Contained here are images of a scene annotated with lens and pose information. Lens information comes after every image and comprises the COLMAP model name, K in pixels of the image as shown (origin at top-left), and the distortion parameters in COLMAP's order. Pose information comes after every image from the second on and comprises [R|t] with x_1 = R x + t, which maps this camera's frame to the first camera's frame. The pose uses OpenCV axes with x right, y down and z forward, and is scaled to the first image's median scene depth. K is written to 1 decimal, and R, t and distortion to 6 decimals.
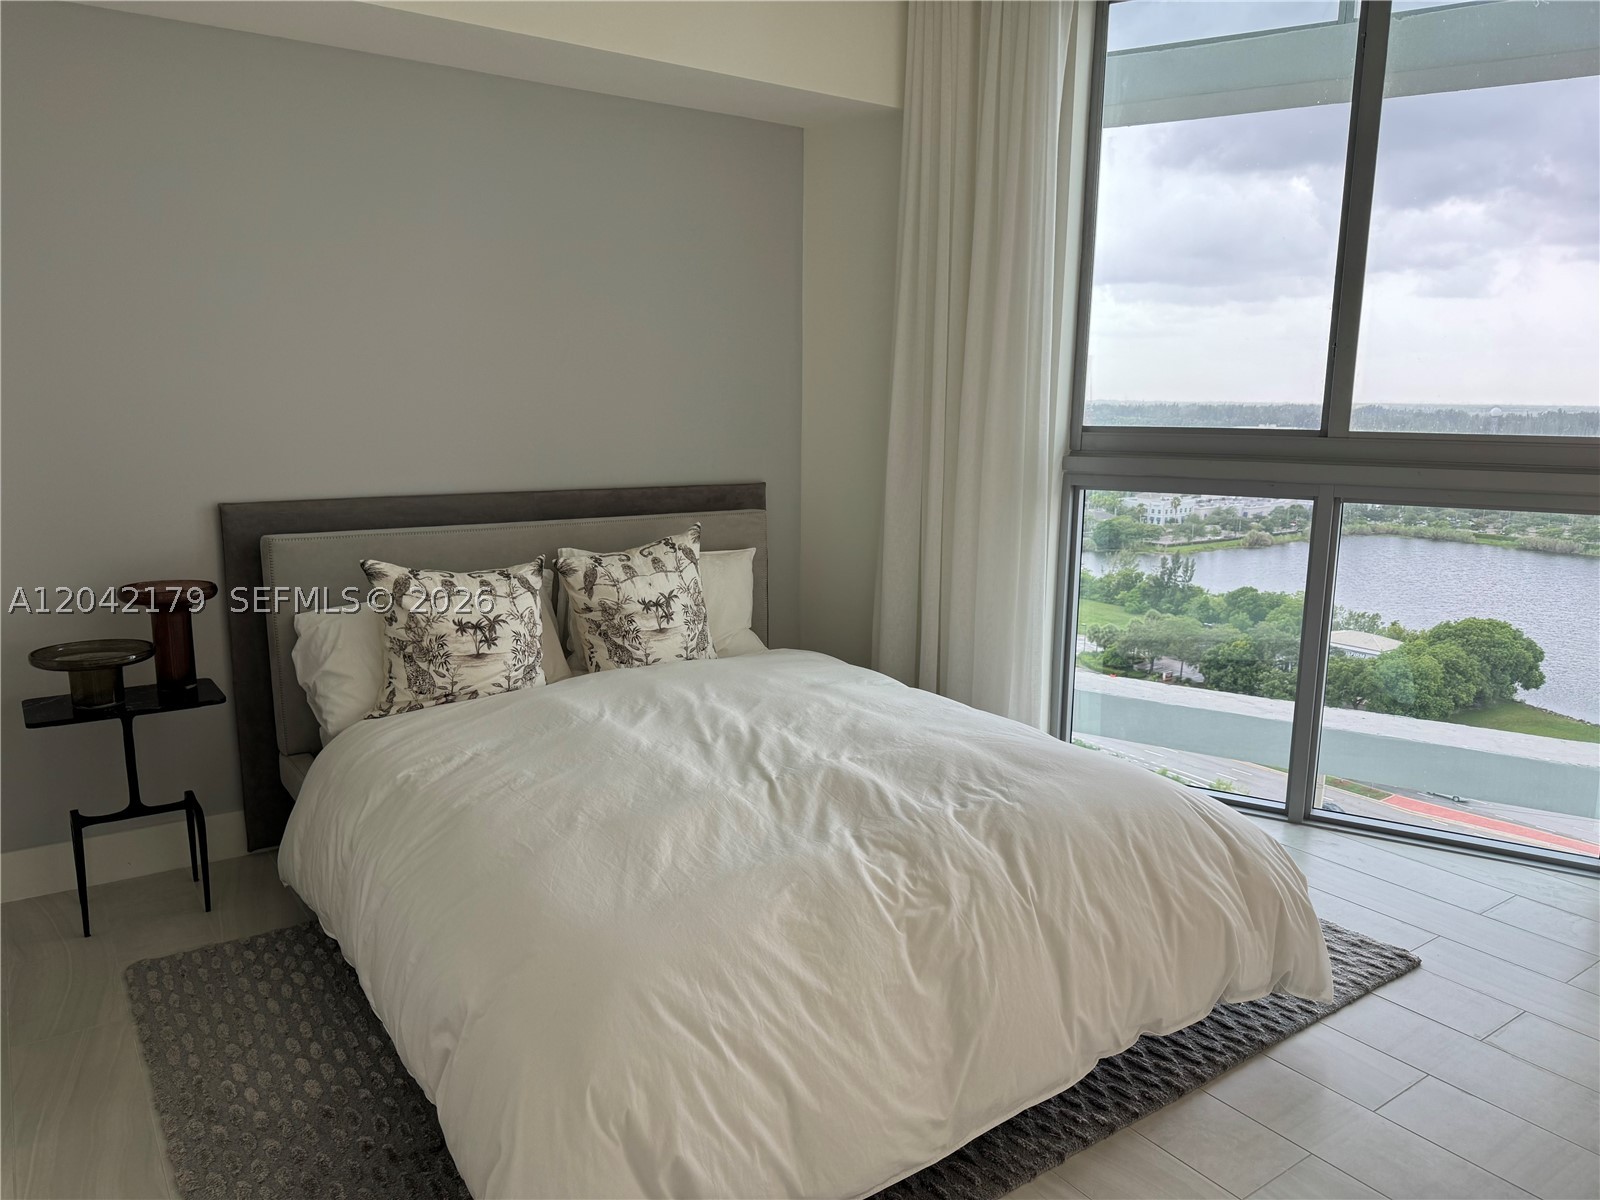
lens RADIAL K [[1118.0, 0, 795.5], [0, 1118.0, 599.4], [0, 0, 1]] dist [0.089875, -0.129738]
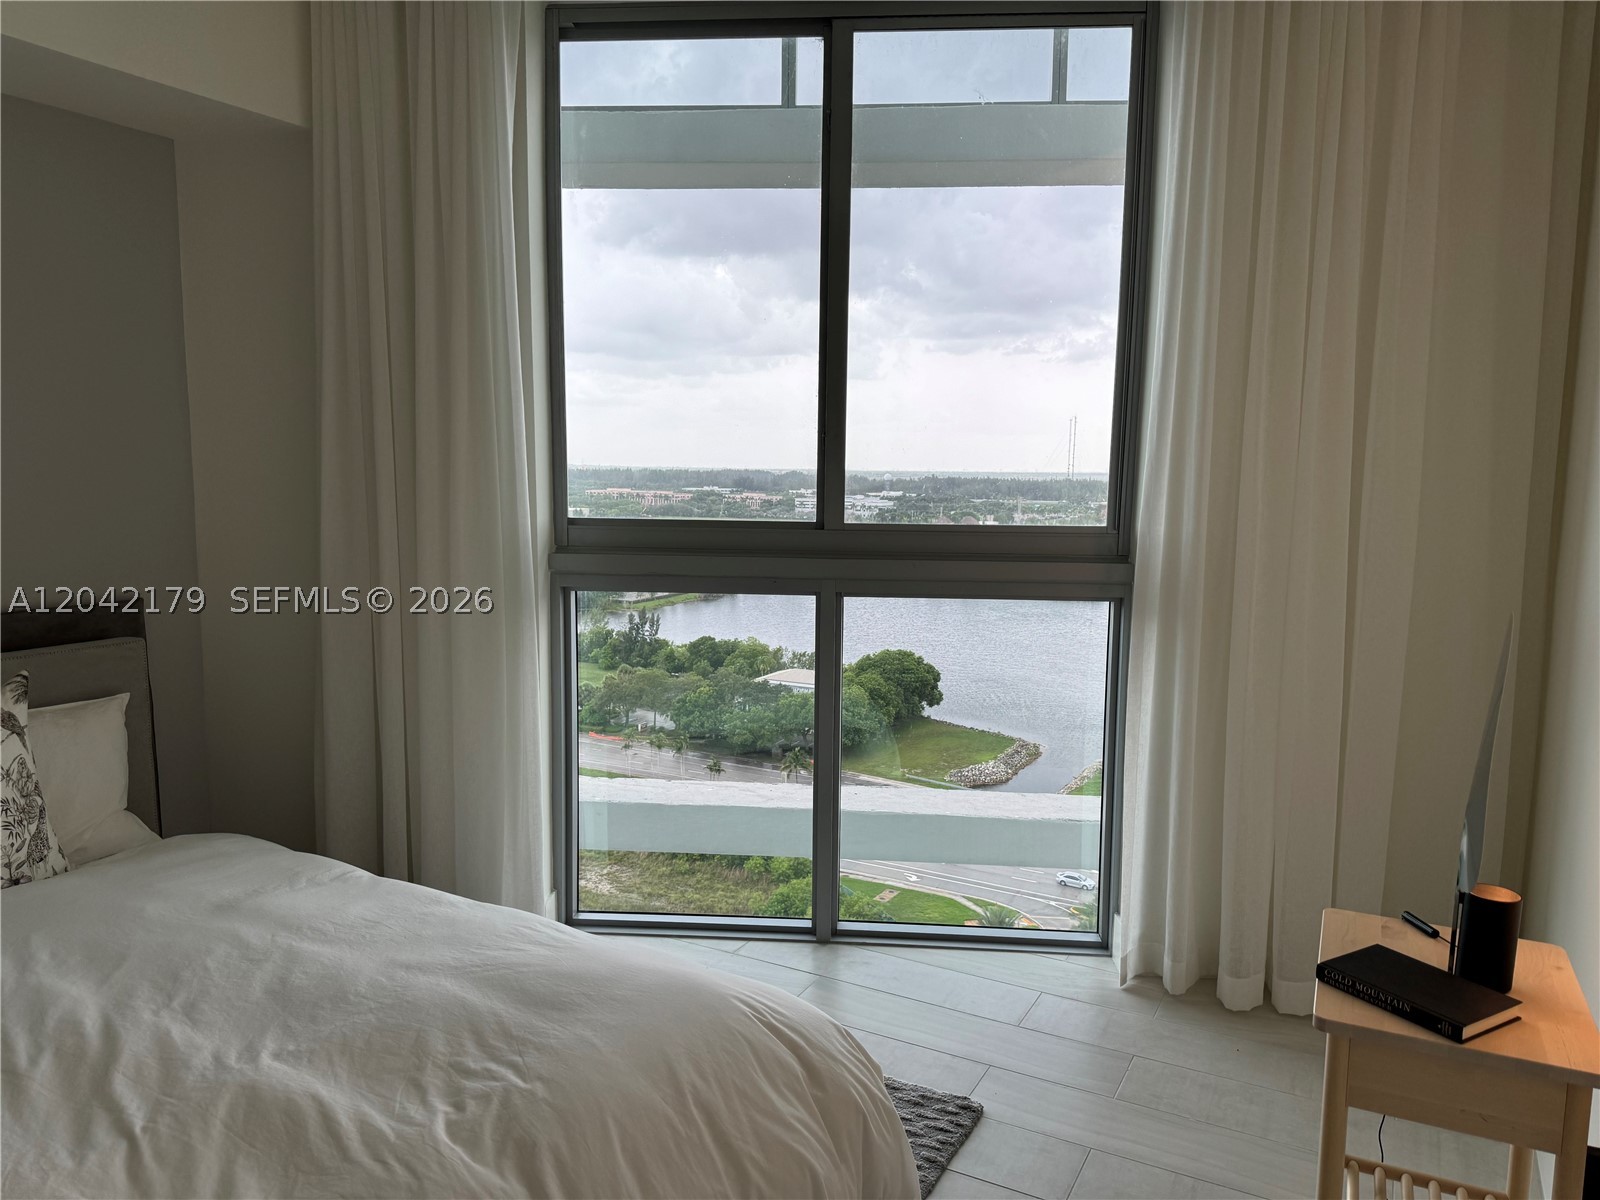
lens RADIAL K [[1114.6, 0, 825.9], [0, 1114.6, 600.0], [0, 0, 1]] dist [0.005850, -0.011507]
pose [[0.880157, -0.055727, 0.471401, 0.027618], [0.079915, 0.996306, -0.031433, -0.054797], [-0.467908, 0.065338, 0.881359, 0.178488]]
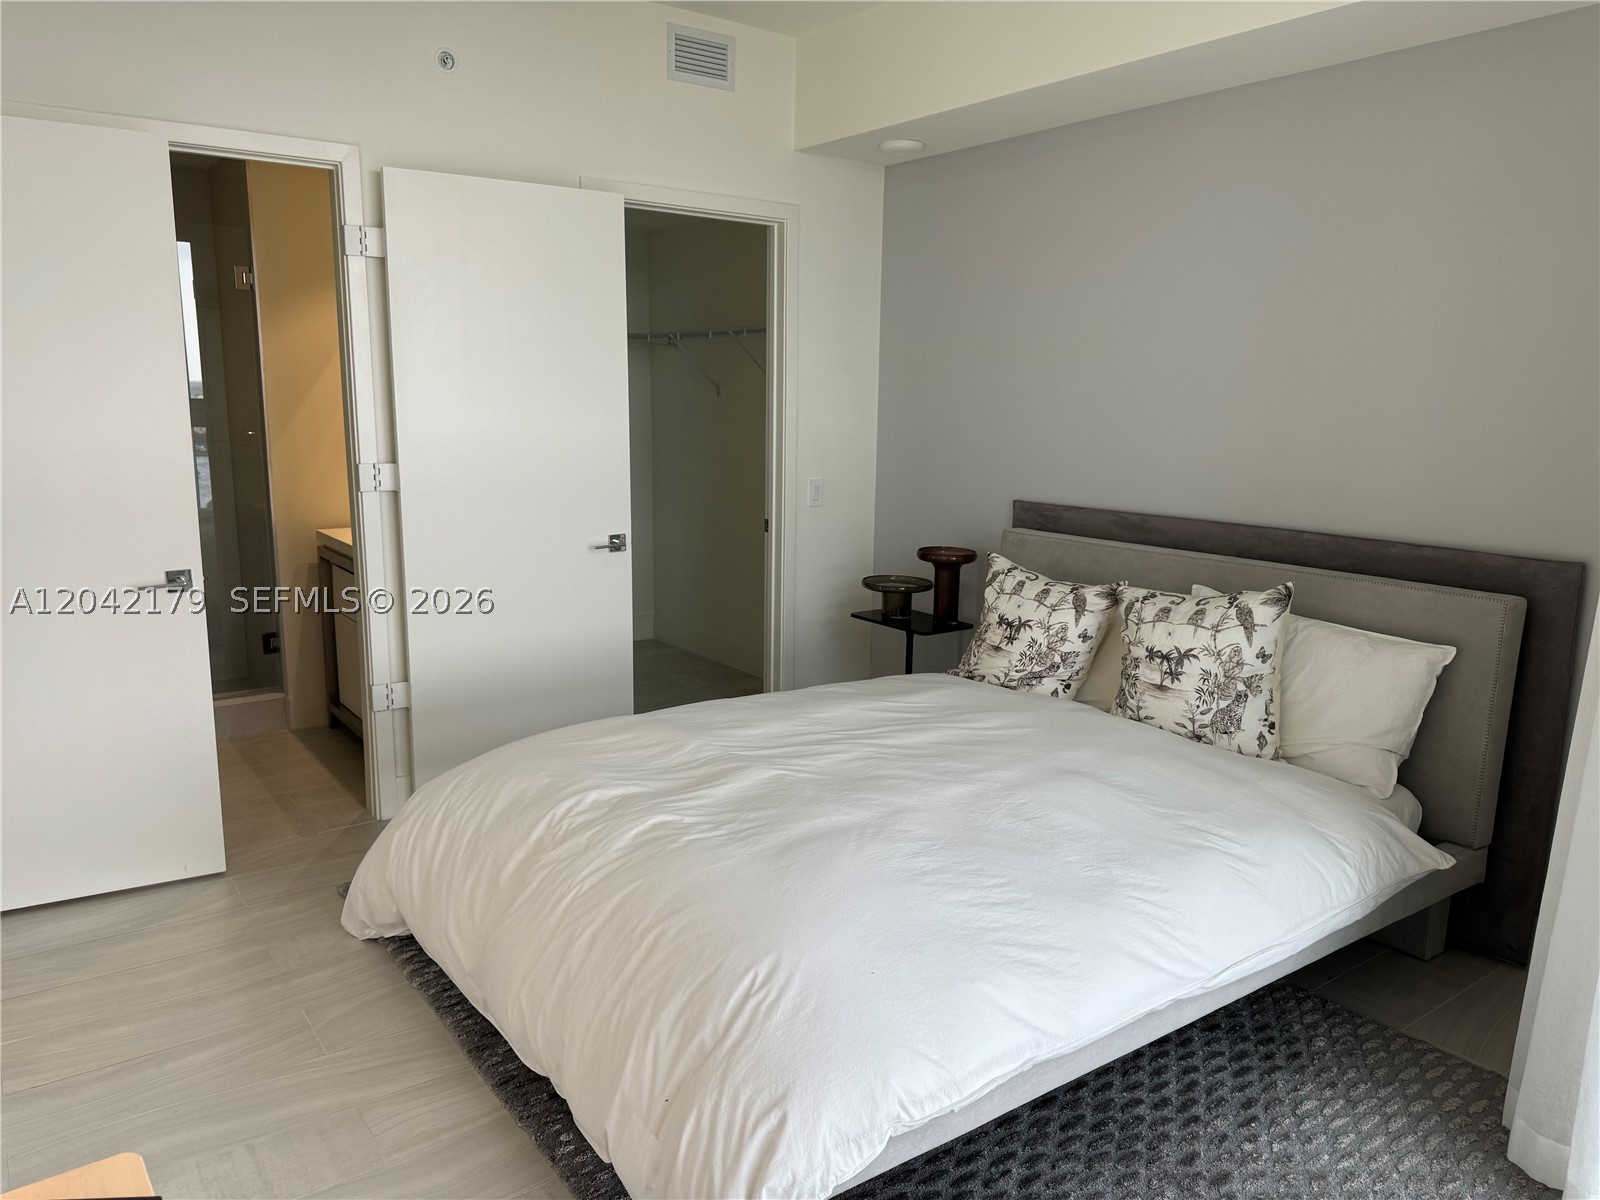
lens RADIAL K [[1118.0, 0, 795.5], [0, 1118.0, 599.4], [0, 0, 1]] dist [0.089875, -0.129738]
pose [[0.052832, 0.178219, -0.982572, 0.716272], [-0.196418, 0.966579, 0.164757, -0.127315], [0.979096, 0.184291, 0.086071, 0.629511]]
